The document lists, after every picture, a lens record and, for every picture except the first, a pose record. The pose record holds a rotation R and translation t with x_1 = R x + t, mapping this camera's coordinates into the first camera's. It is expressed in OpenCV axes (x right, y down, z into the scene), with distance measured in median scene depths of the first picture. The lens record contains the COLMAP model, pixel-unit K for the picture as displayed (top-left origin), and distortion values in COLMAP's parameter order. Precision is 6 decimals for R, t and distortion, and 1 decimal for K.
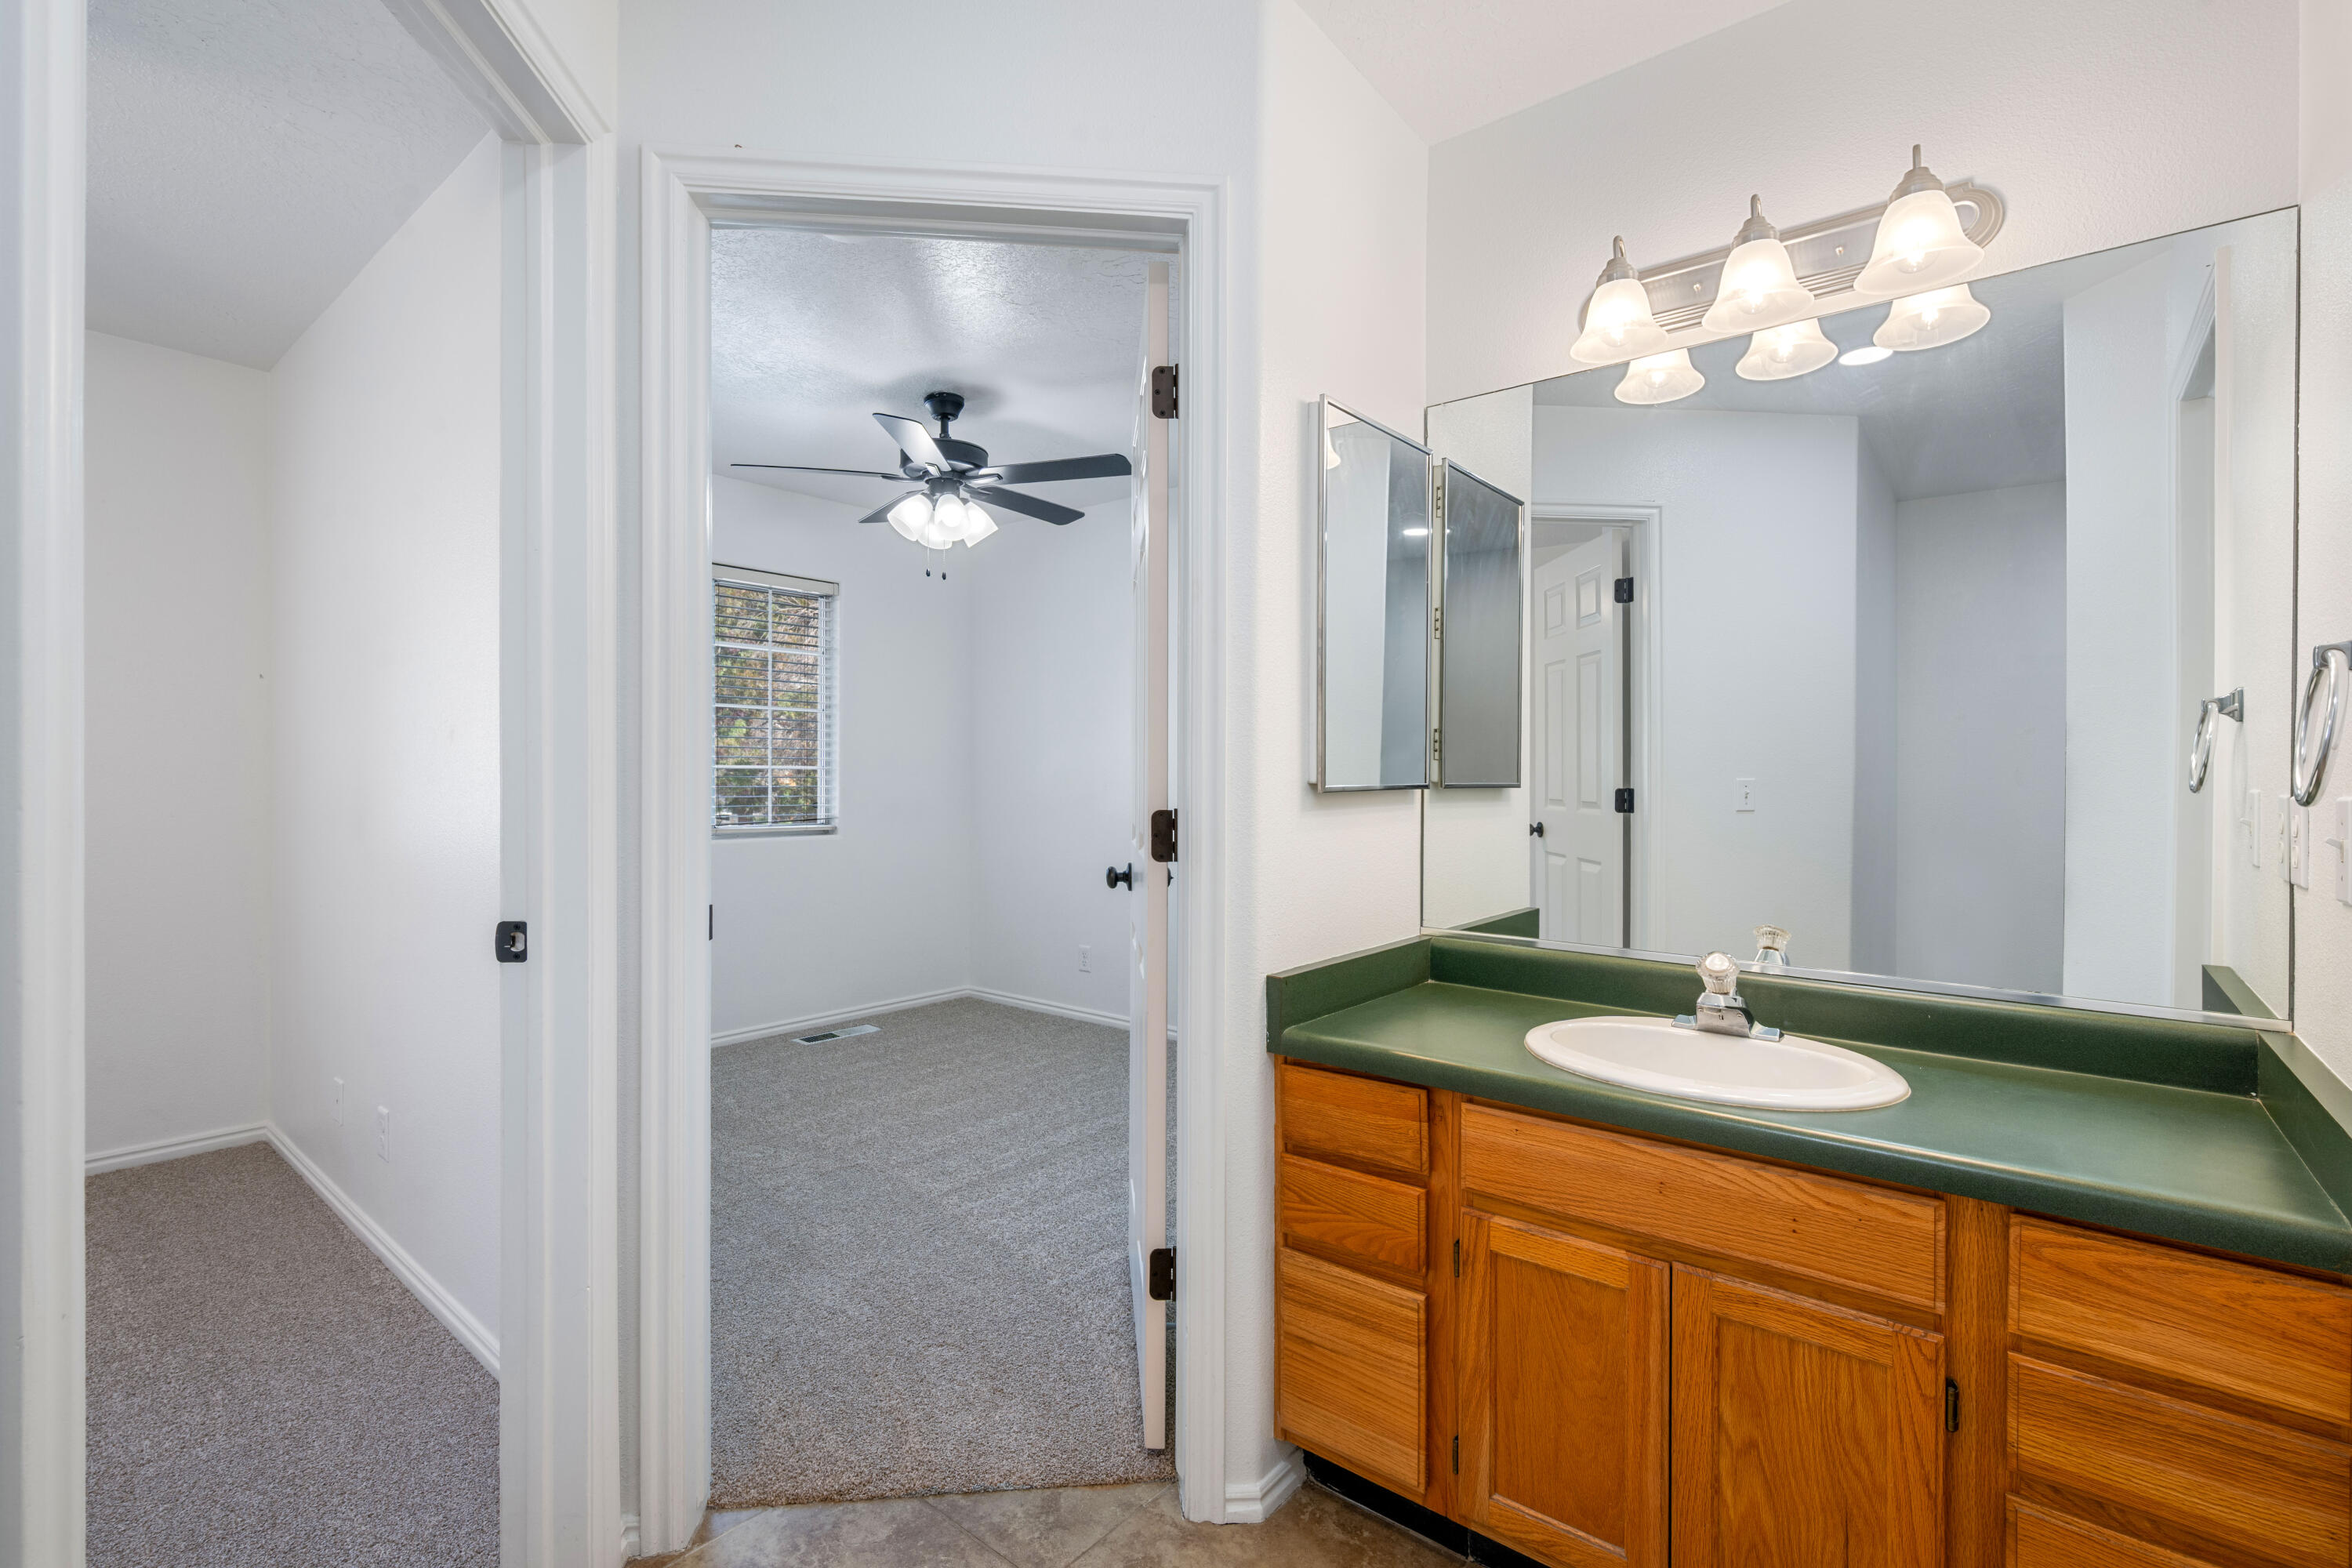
lens RADIAL K [[1055.1, 0, 1166.6], [0, 1055.1, 791.4], [0, 0, 1]] dist [0.005248, 0.000728]
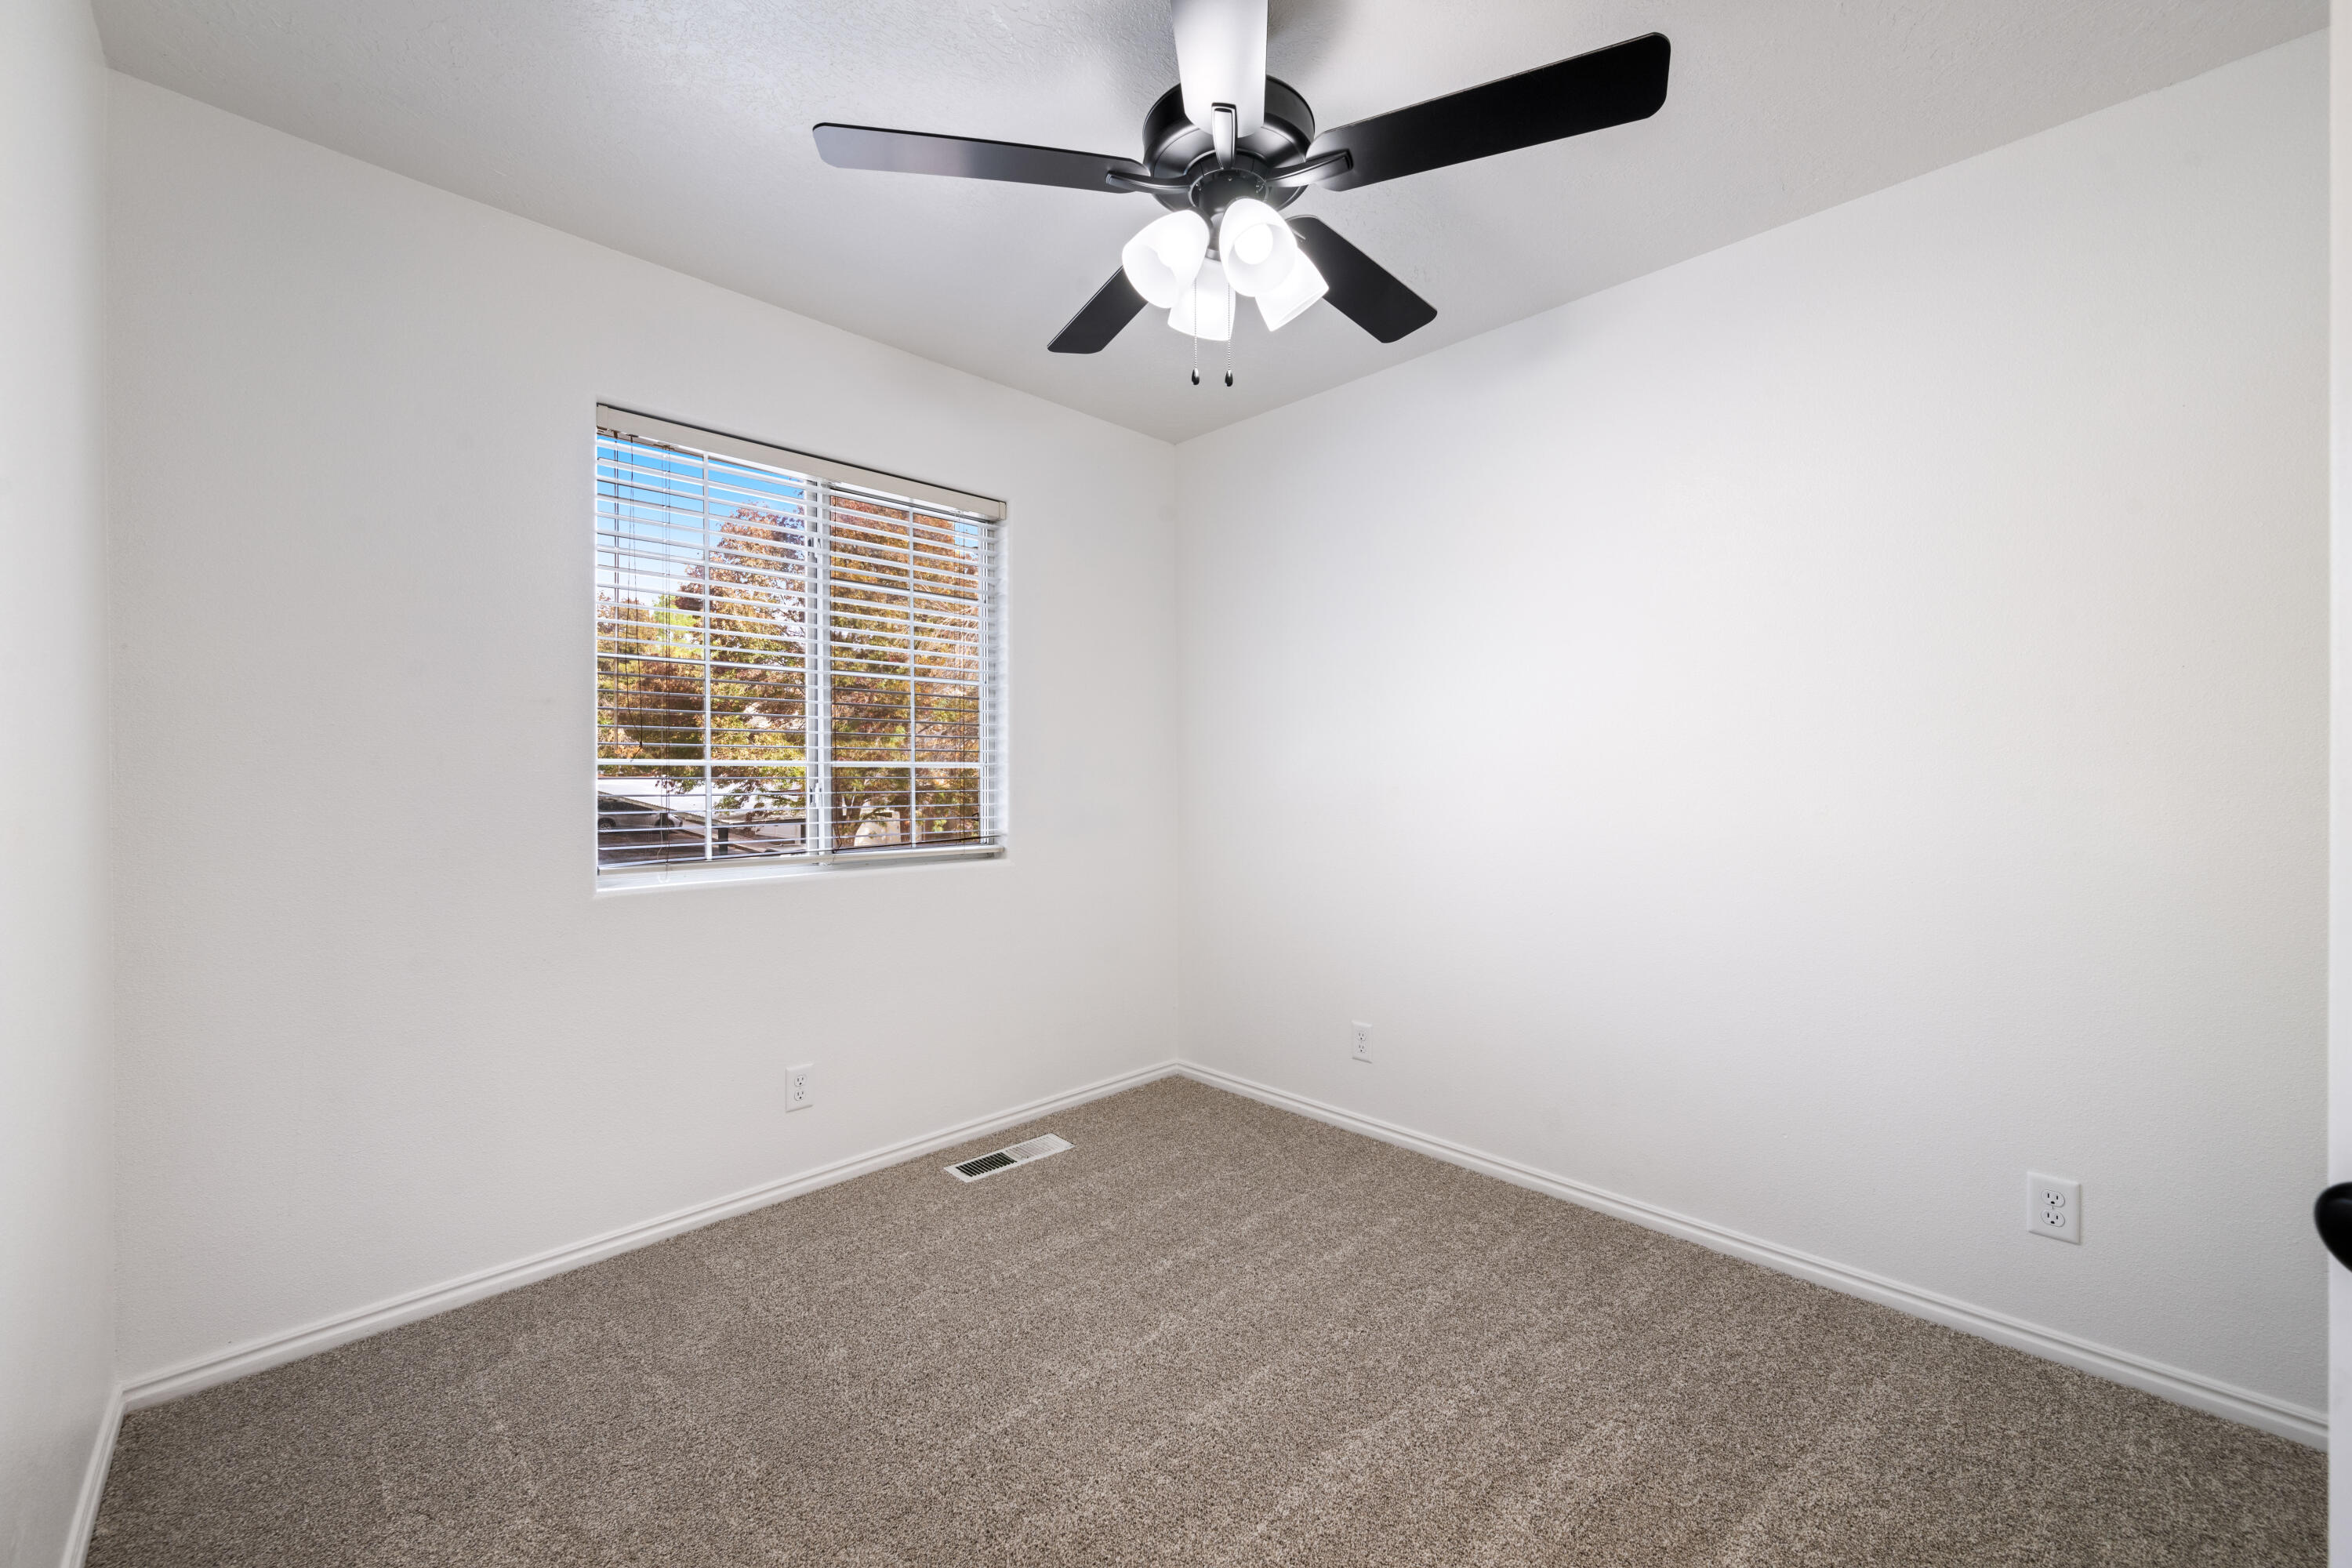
lens RADIAL K [[932.8, 0, 1168.4], [0, 932.8, 783.7], [0, 0, 1]] dist [-0.000591, 0.000760]
pose [[0.994257, -0.006449, -0.106827, -0.137427], [0.005853, 0.999966, -0.005891, -0.004974], [0.106861, 0.005232, 0.994260, 0.391934]]
